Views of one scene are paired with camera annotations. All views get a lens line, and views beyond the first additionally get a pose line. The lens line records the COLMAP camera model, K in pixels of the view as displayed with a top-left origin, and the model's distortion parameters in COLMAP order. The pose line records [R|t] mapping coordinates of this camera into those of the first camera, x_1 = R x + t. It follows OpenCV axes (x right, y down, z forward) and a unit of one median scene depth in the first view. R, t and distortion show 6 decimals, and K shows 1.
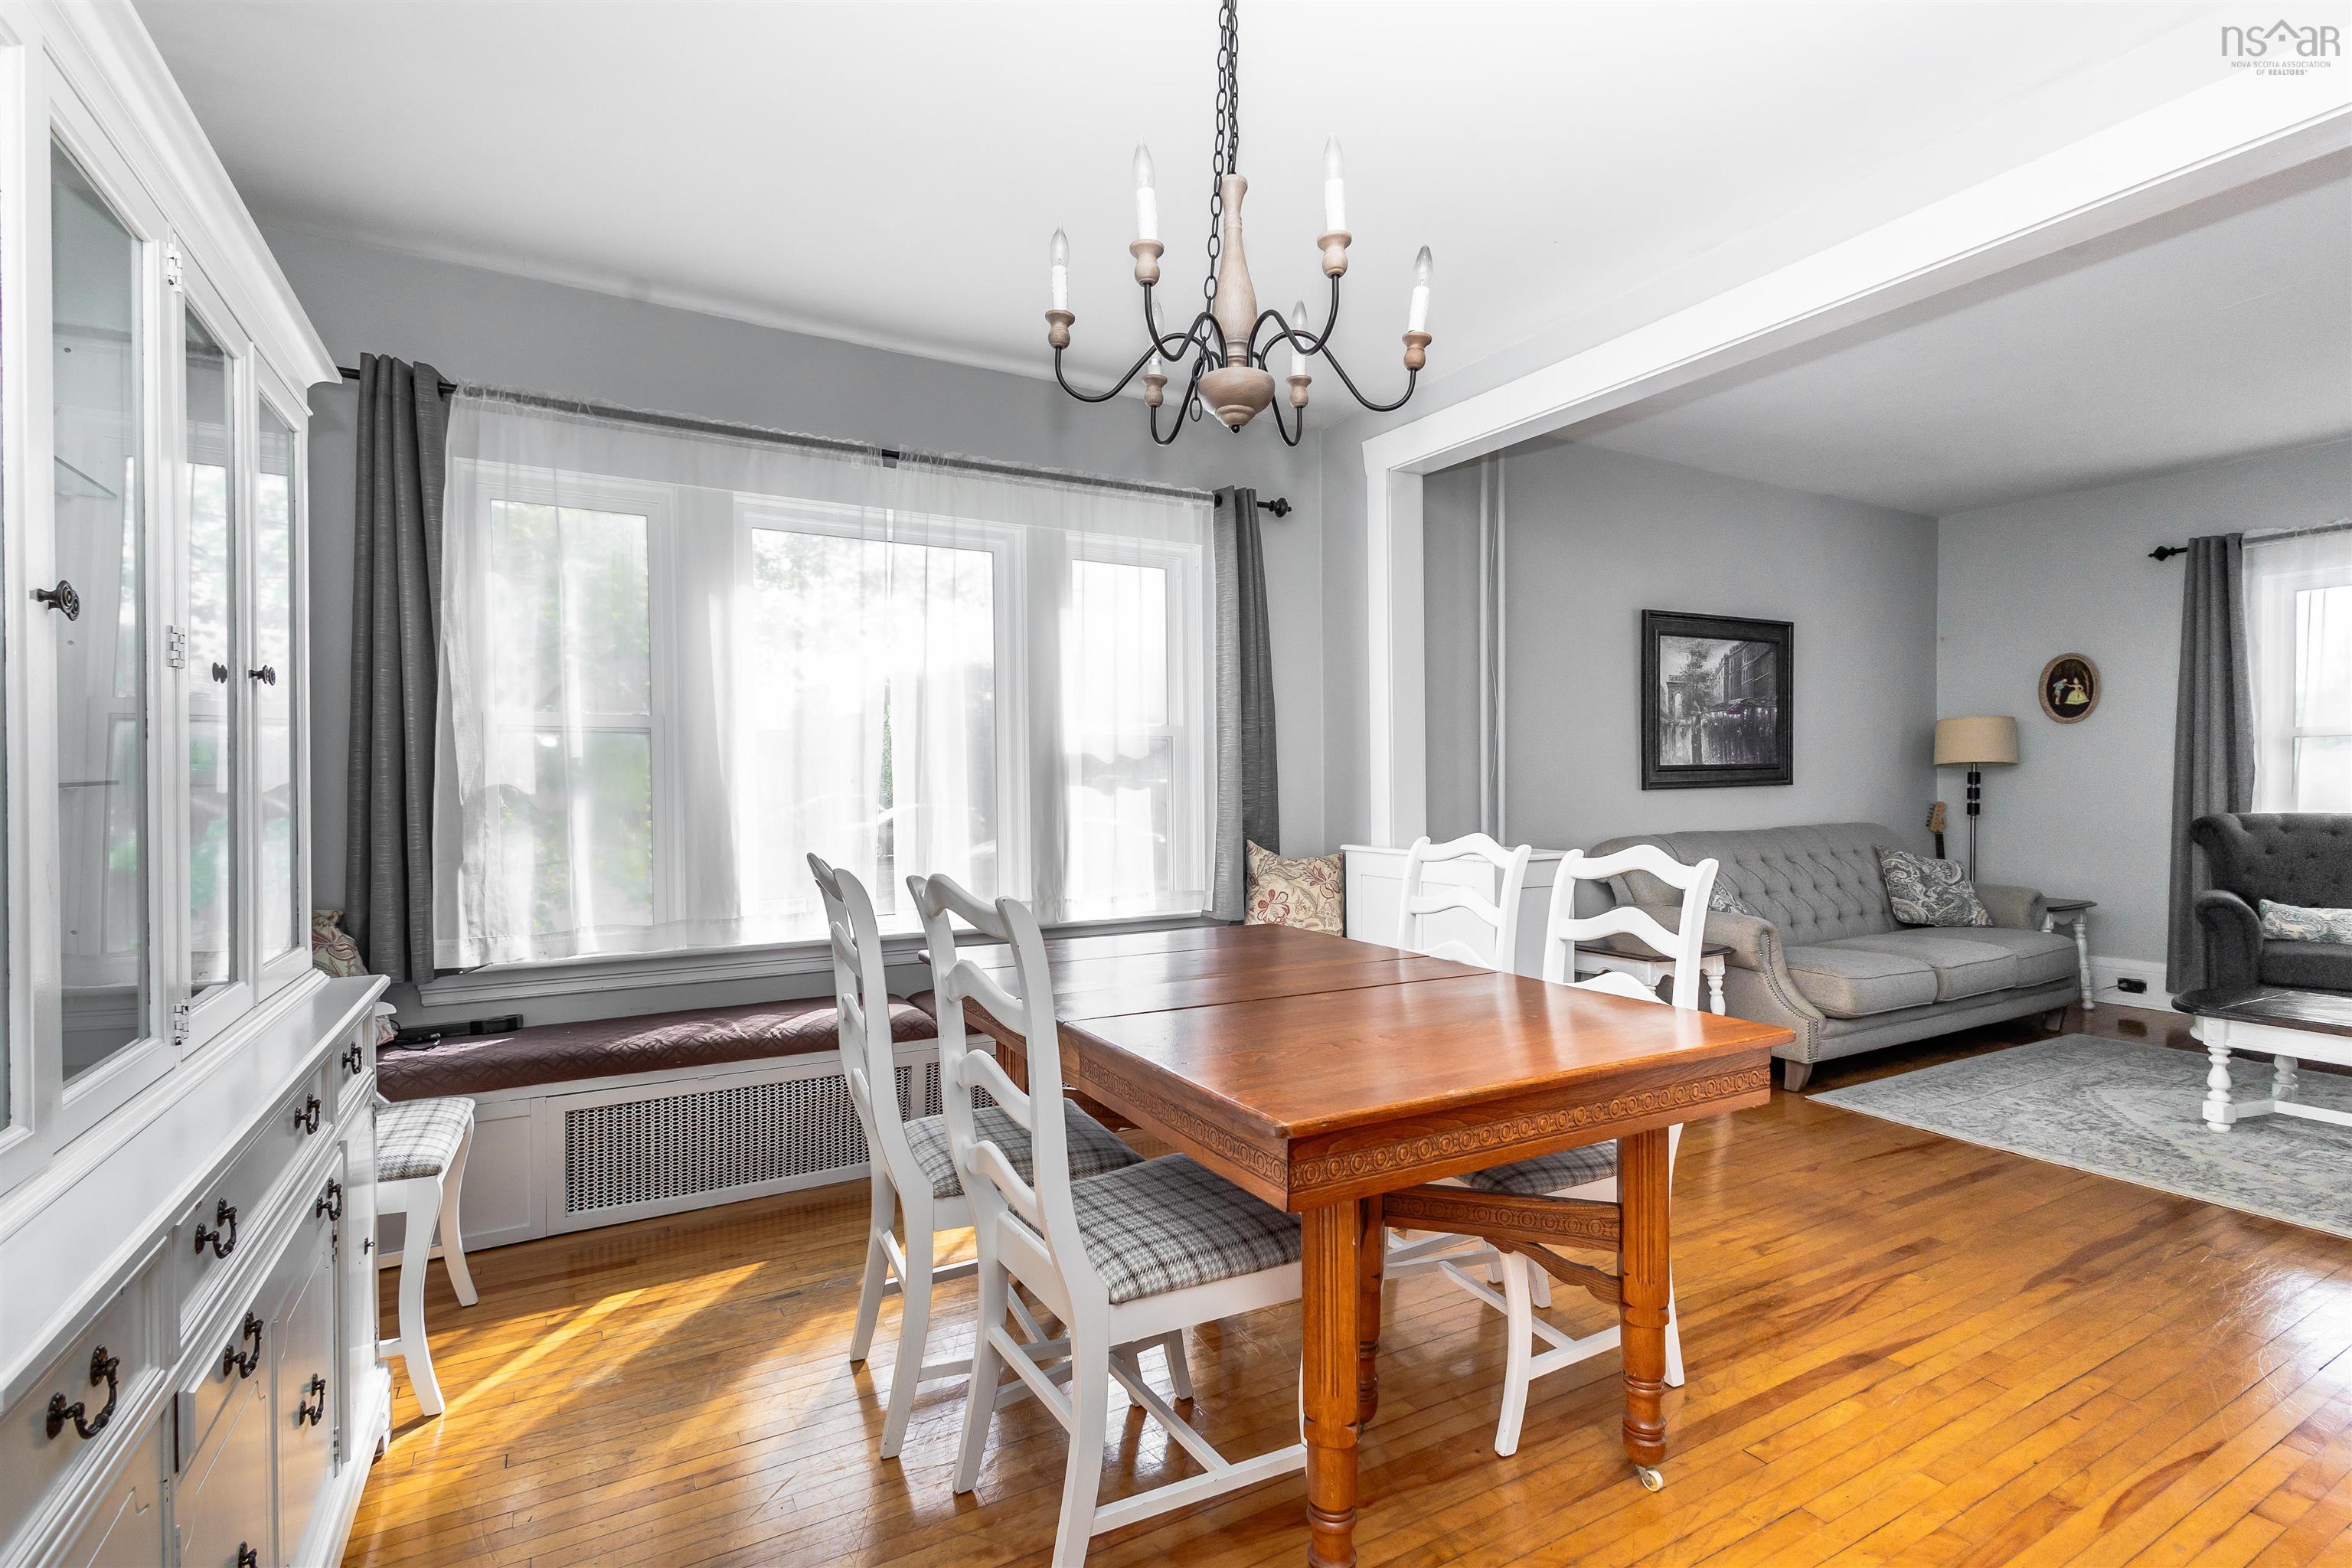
lens RADIAL K [[1100.2, 0, 1173.4], [0, 1100.2, 788.1], [0, 0, 1]] dist [0.002510, -0.001363]
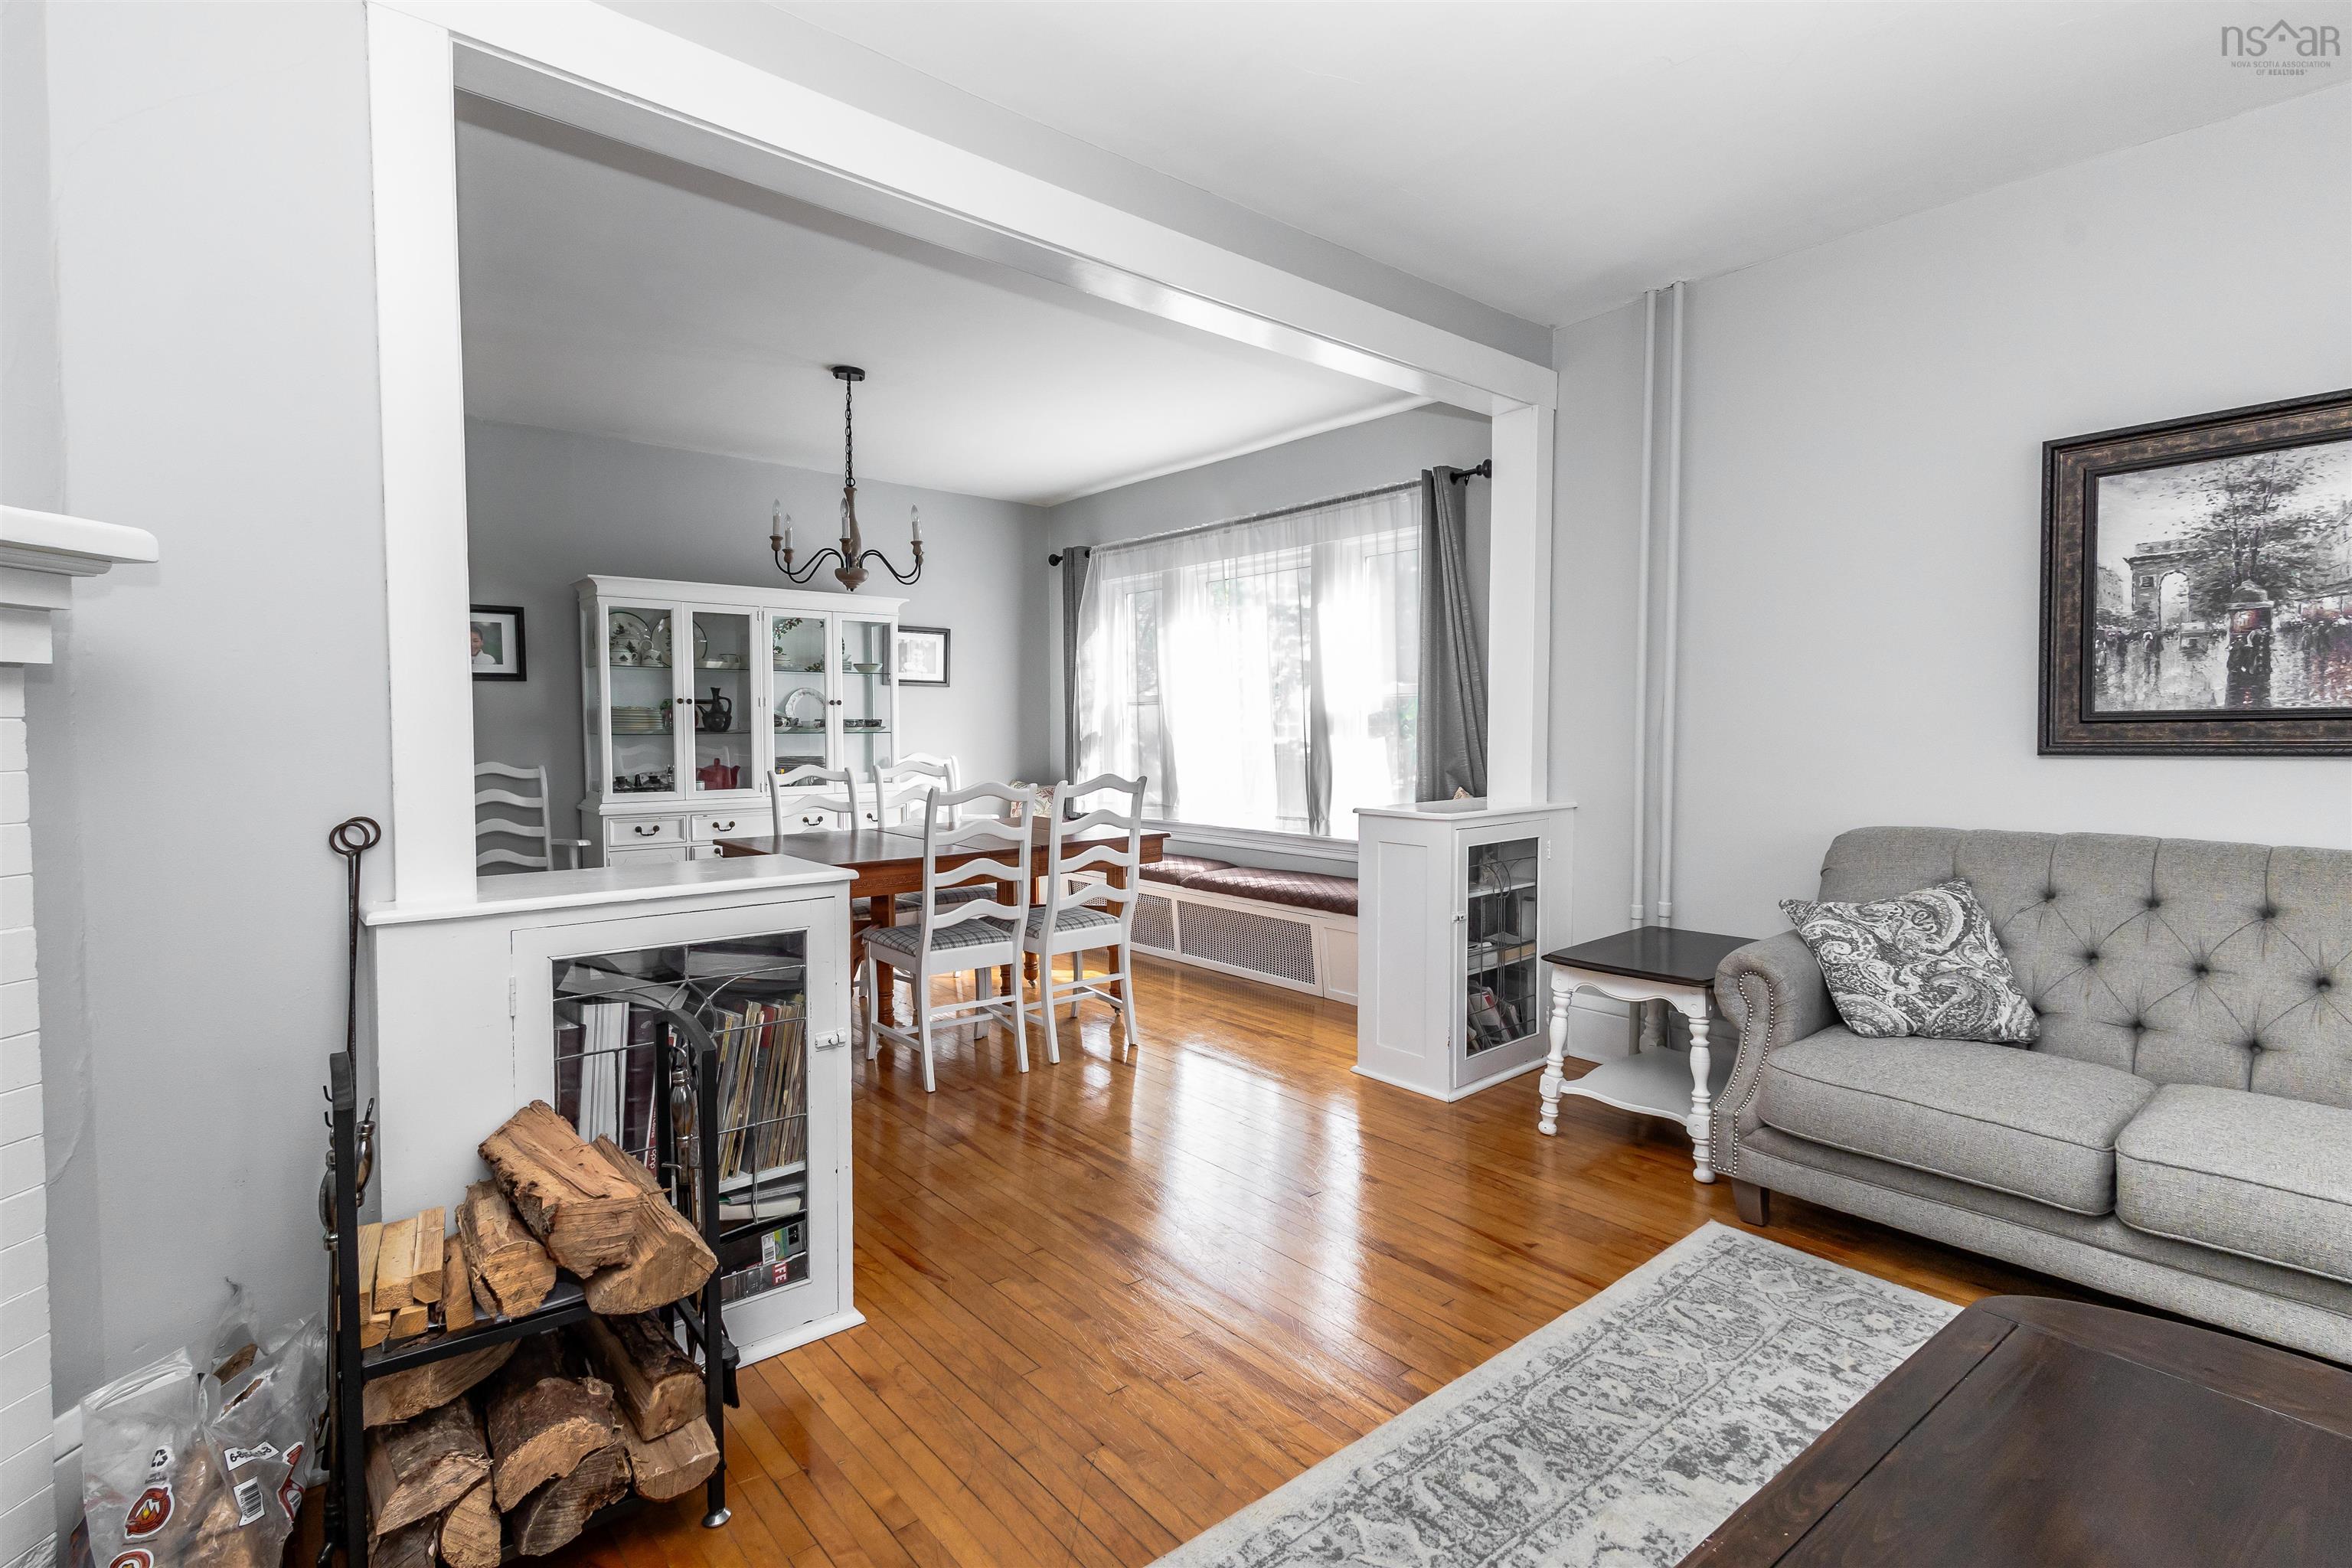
lens RADIAL K [[1100.2, 0, 1145.6], [0, 1100.2, 748.2], [0, 0, 1]] dist [0.002510, -0.001363]
pose [[0.169977, 0.027765, -0.985057, 0.914109], [0.002965, 0.999584, 0.028686, -0.019864], [0.985444, -0.007796, 0.169824, 0.431912]]
